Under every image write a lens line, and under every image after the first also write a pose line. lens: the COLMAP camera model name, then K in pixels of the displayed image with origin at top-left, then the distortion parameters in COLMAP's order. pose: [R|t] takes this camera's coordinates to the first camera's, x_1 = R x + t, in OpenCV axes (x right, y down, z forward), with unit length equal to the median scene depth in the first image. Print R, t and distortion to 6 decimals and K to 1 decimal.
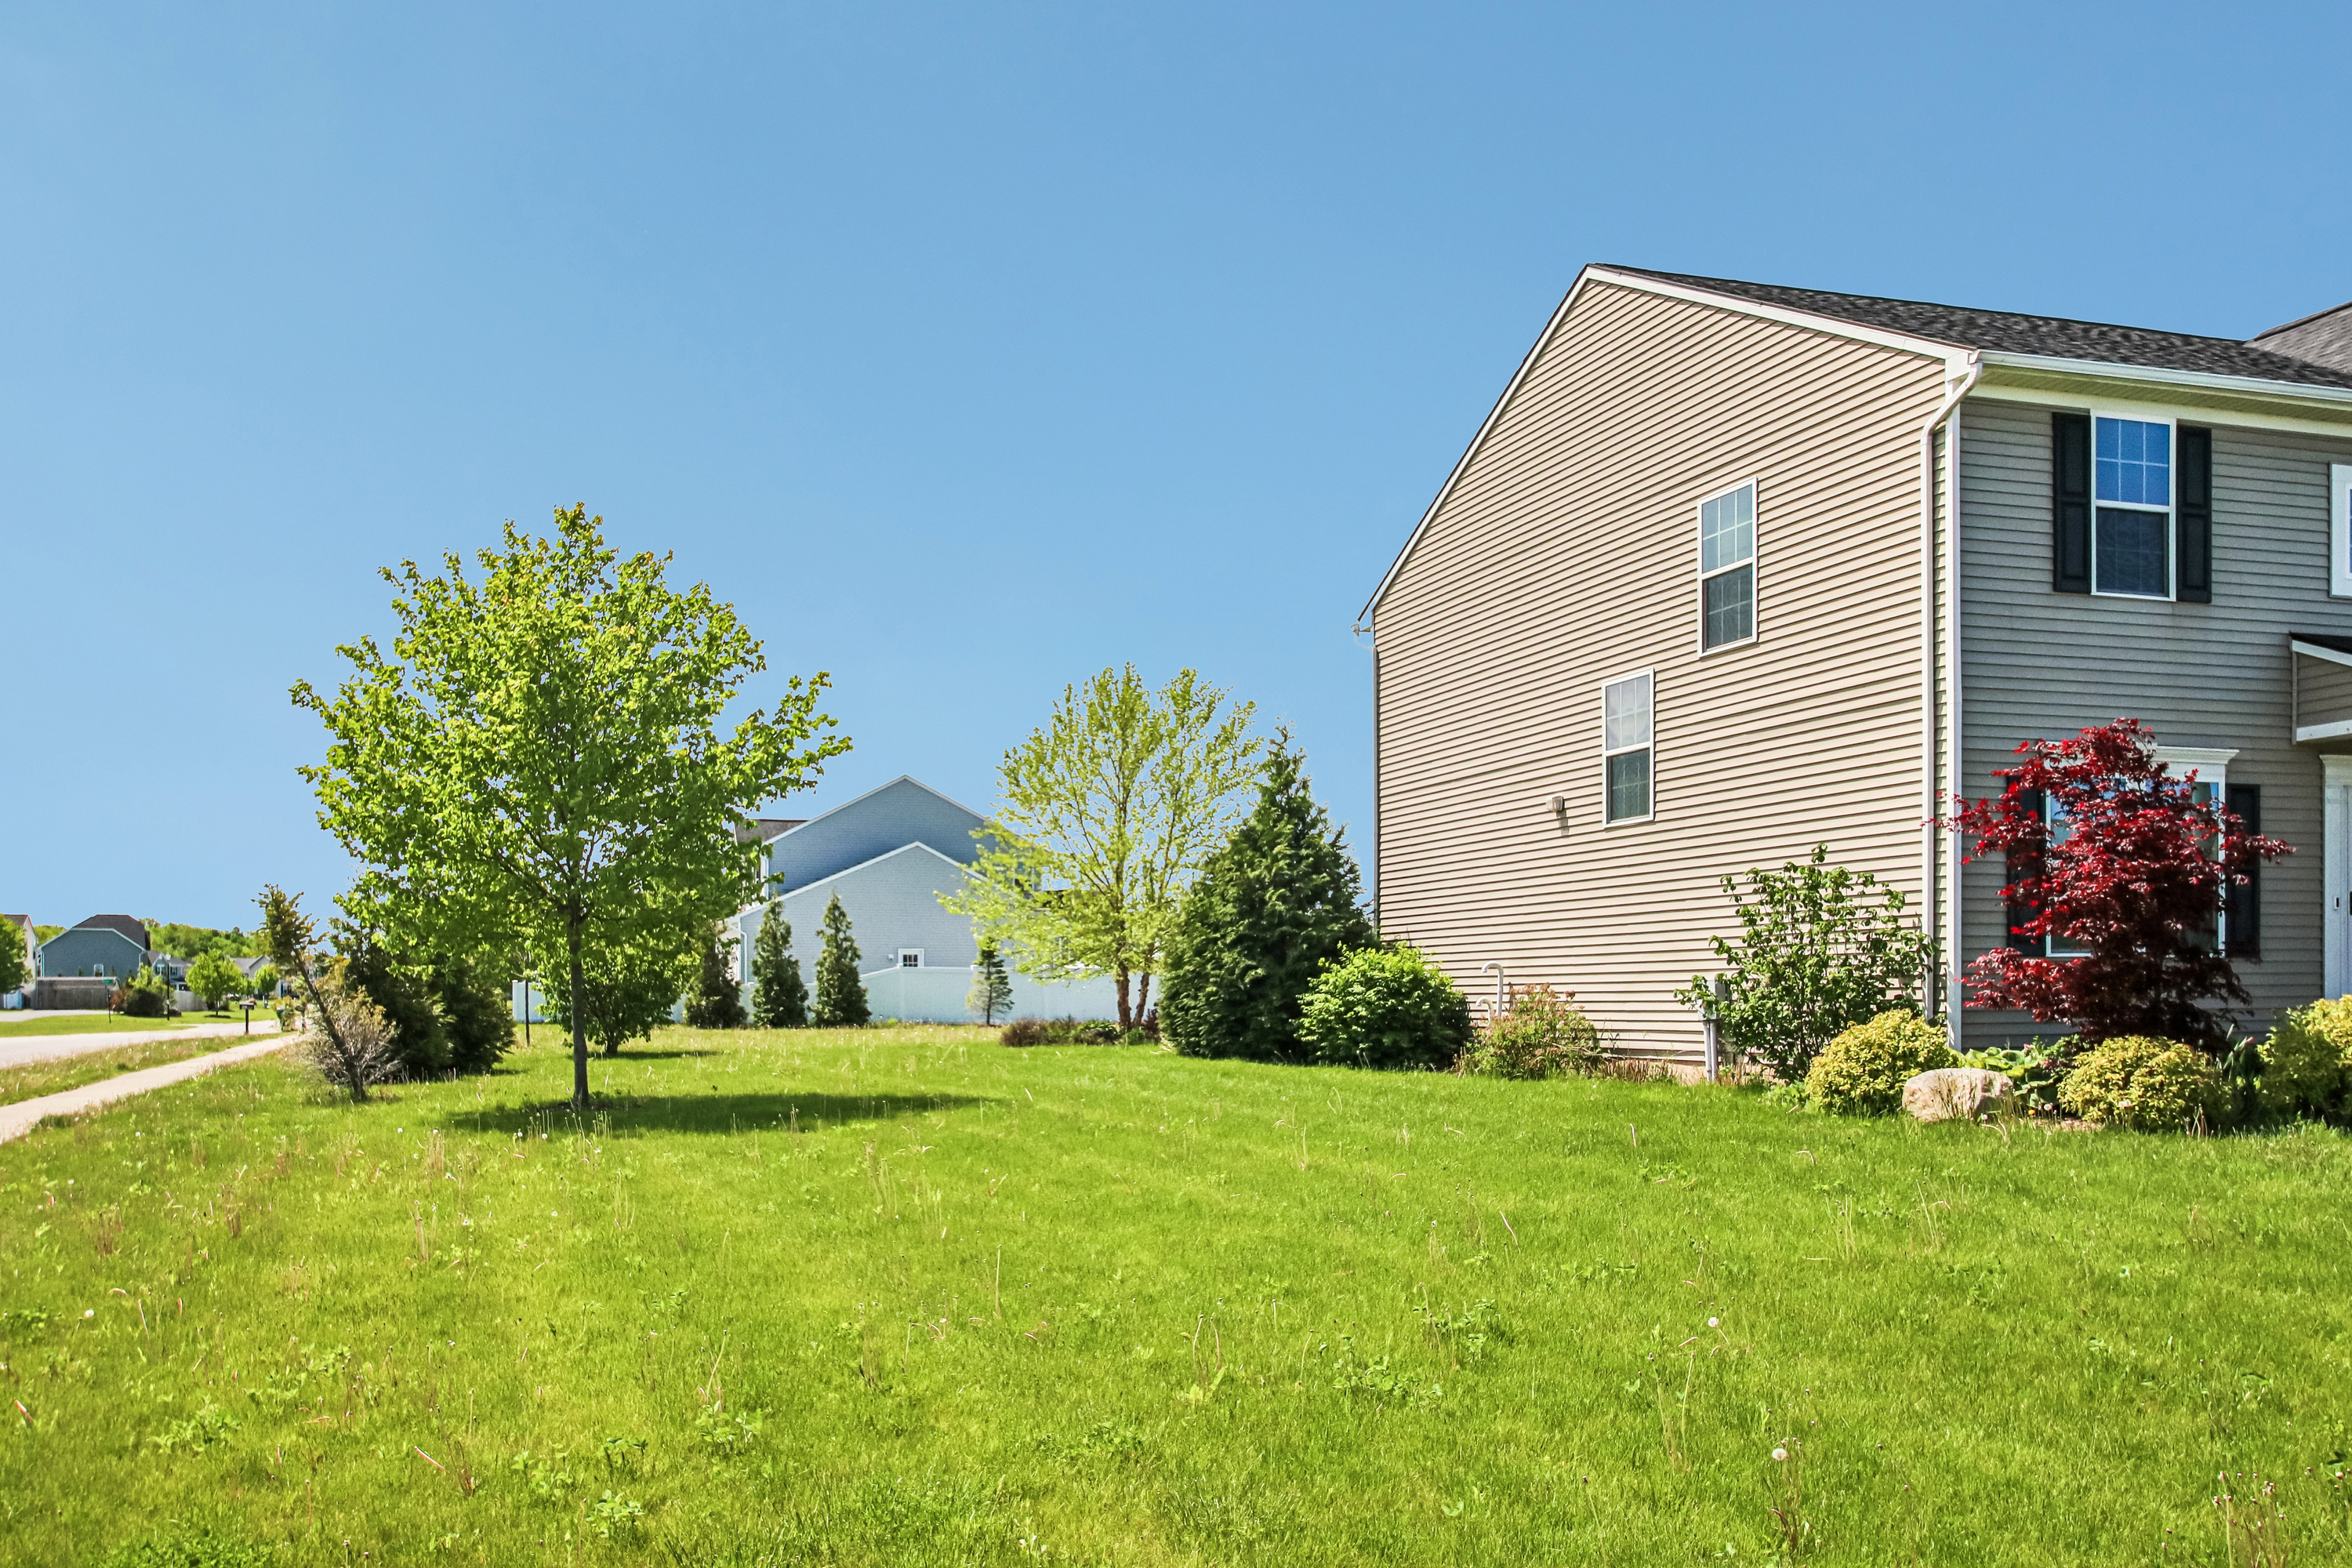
lens RADIAL K [[1848.8, 0, 1176.1], [0, 1848.8, 777.6], [0, 0, 1]] dist [-0.035768, 0.010083]
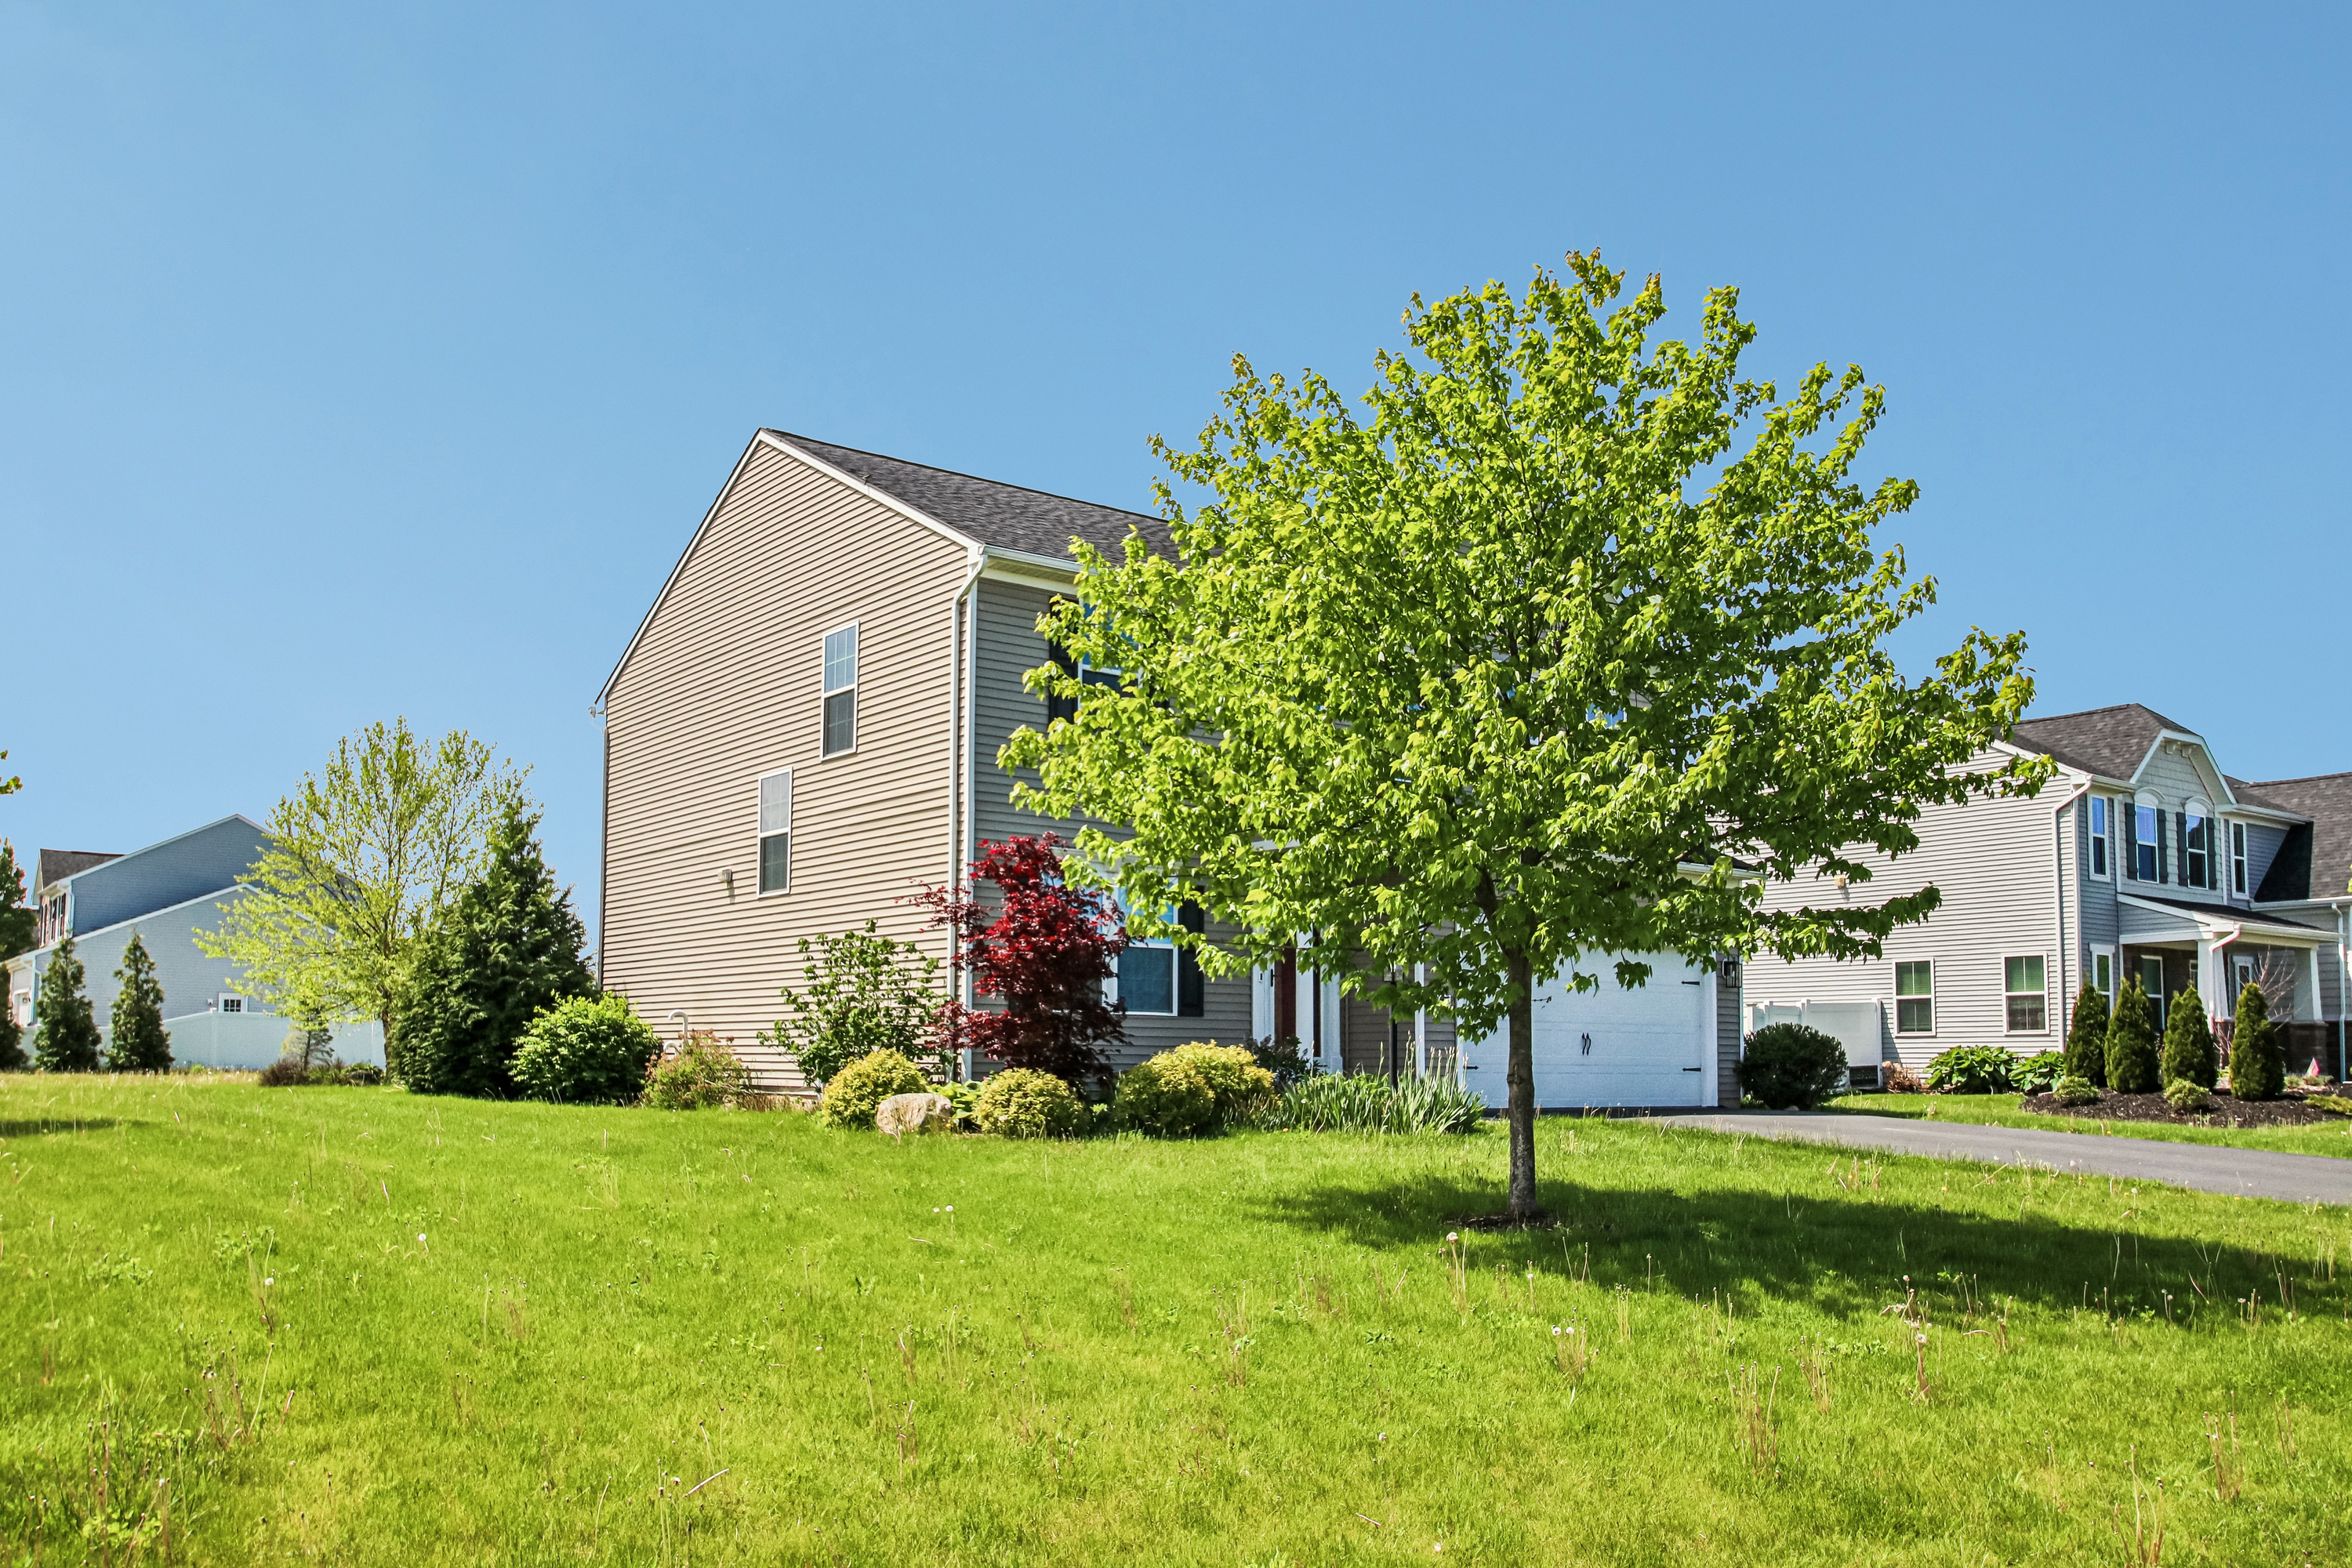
lens RADIAL K [[1848.8, 0, 1177.5], [0, 1848.8, 793.4], [0, 0, 1]] dist [-0.035768, 0.010083]
pose [[0.953644, 0.054256, 0.296007, 0.113205], [-0.046993, 0.998395, -0.031602, -0.012563], [-0.297246, 0.016227, 0.954663, -0.177127]]
